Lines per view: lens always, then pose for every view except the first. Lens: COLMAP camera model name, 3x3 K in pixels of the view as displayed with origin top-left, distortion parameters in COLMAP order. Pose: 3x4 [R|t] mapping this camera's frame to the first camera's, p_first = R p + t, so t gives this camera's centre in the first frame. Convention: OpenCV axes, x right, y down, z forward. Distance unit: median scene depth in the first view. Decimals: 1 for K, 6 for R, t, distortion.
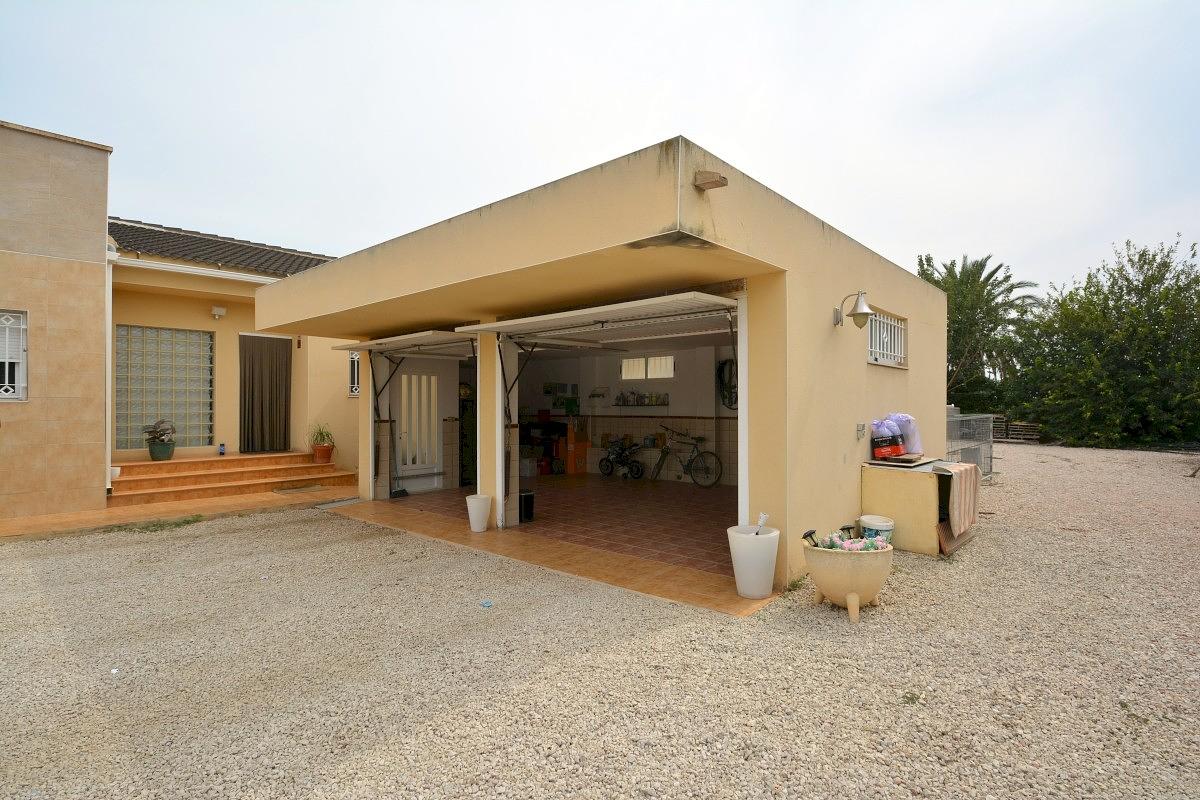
lens RADIAL K [[605.9, 0, 599.3], [0, 605.9, 403.9], [0, 0, 1]] dist [-0.007112, -0.000880]
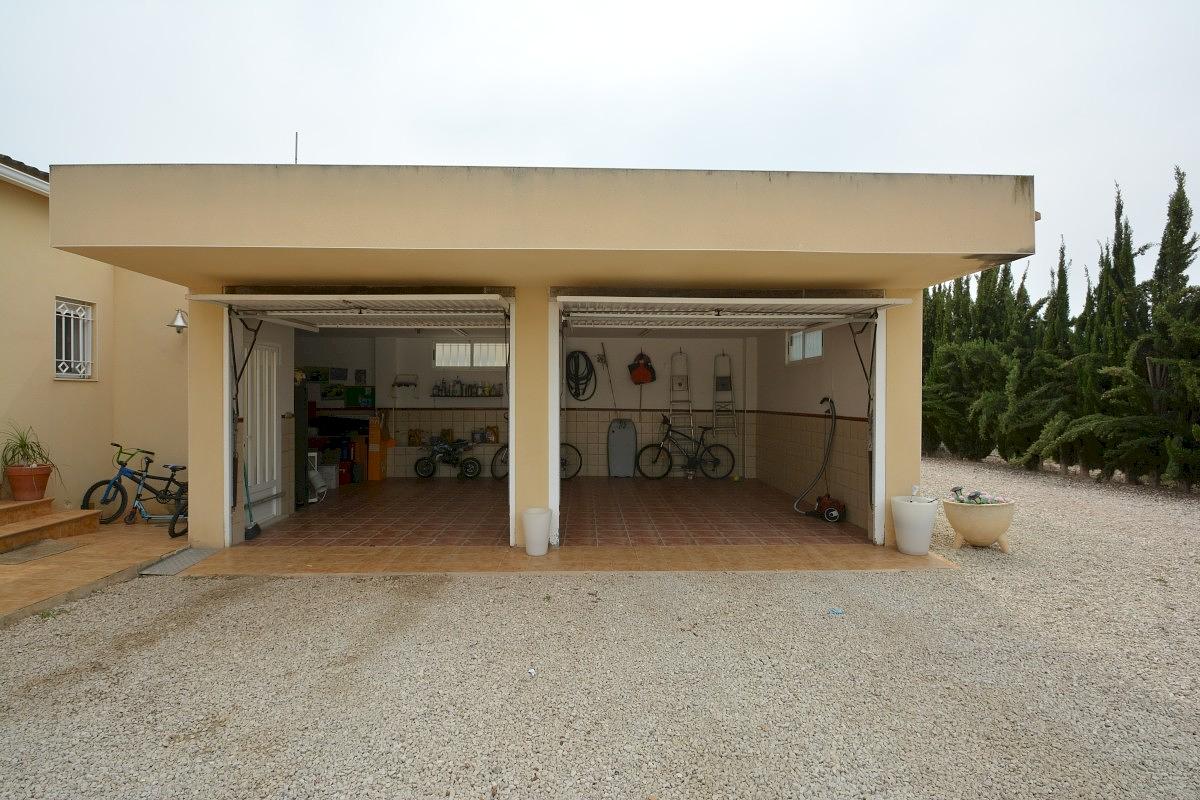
lens RADIAL K [[605.9, 0, 596.9], [0, 605.9, 398.8], [0, 0, 1]] dist [-0.007112, -0.000880]
pose [[0.719283, -0.000090, 0.694718, -0.413302], [-0.003807, 0.999984, 0.004071, 0.001978], [-0.694707, -0.005573, 0.719271, 0.224501]]
